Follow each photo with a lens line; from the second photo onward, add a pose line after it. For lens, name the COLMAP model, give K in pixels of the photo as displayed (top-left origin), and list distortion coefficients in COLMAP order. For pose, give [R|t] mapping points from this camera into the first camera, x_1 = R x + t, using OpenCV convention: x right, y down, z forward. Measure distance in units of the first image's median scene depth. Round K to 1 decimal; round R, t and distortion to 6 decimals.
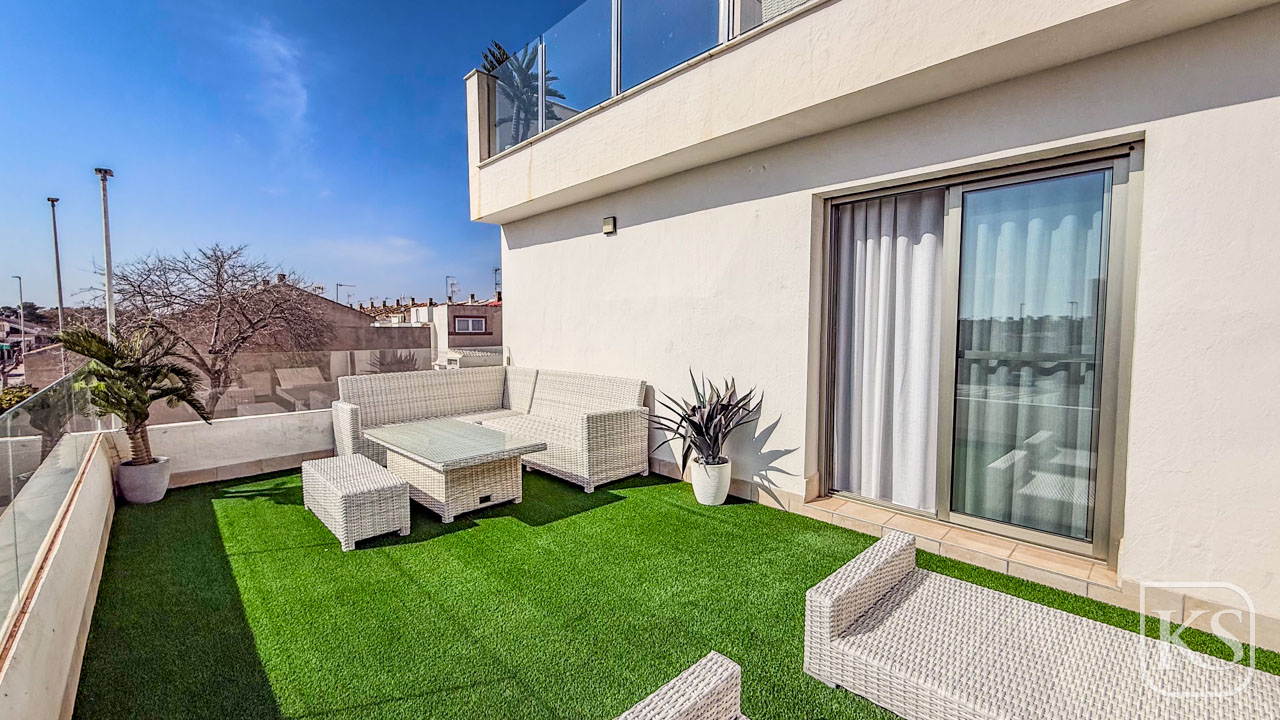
lens RADIAL K [[521.2, 0, 640.0], [0, 521.2, 360.0], [0, 0, 1]] dist [0.000586, 0.000216]
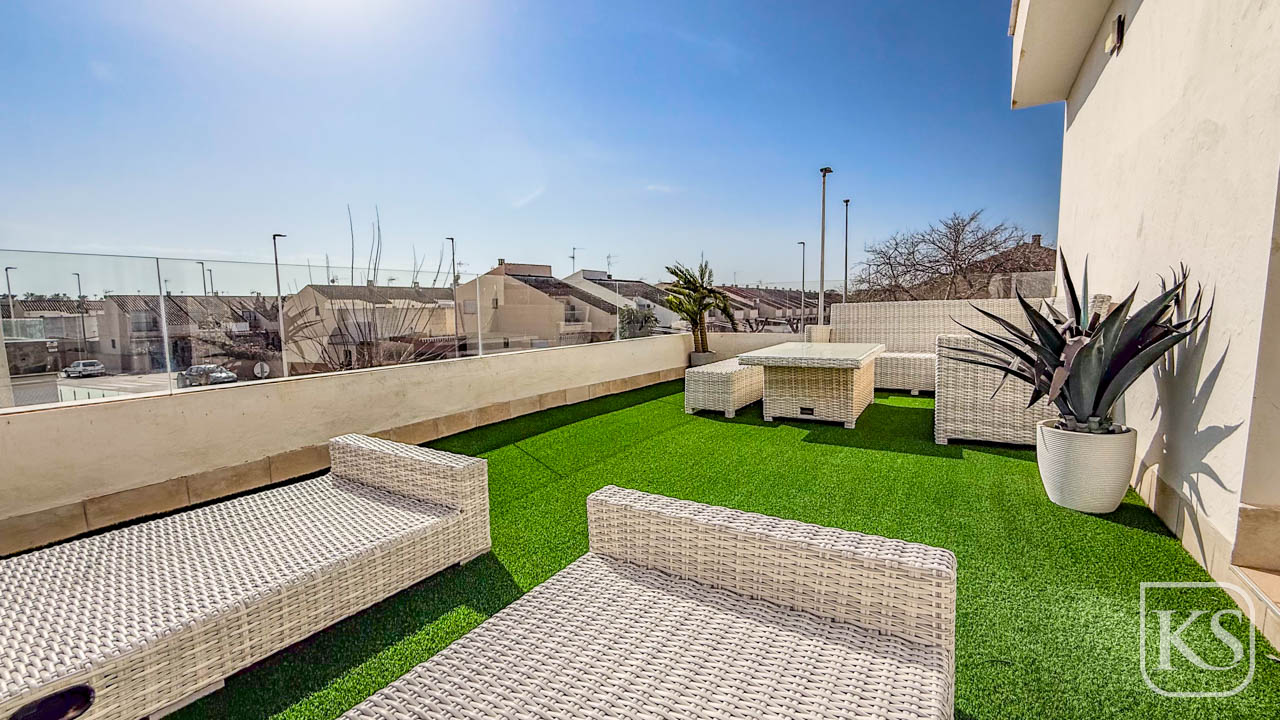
lens RADIAL K [[519.3, 0, 636.7], [0, 519.3, 358.6], [0, 0, 1]] dist [0.000981, 0.000222]
pose [[0.249500, 0.092111, -0.963984, 0.524221], [-0.045374, 0.995485, 0.083377, 0.104704], [0.967311, 0.022937, 0.252553, 0.446910]]
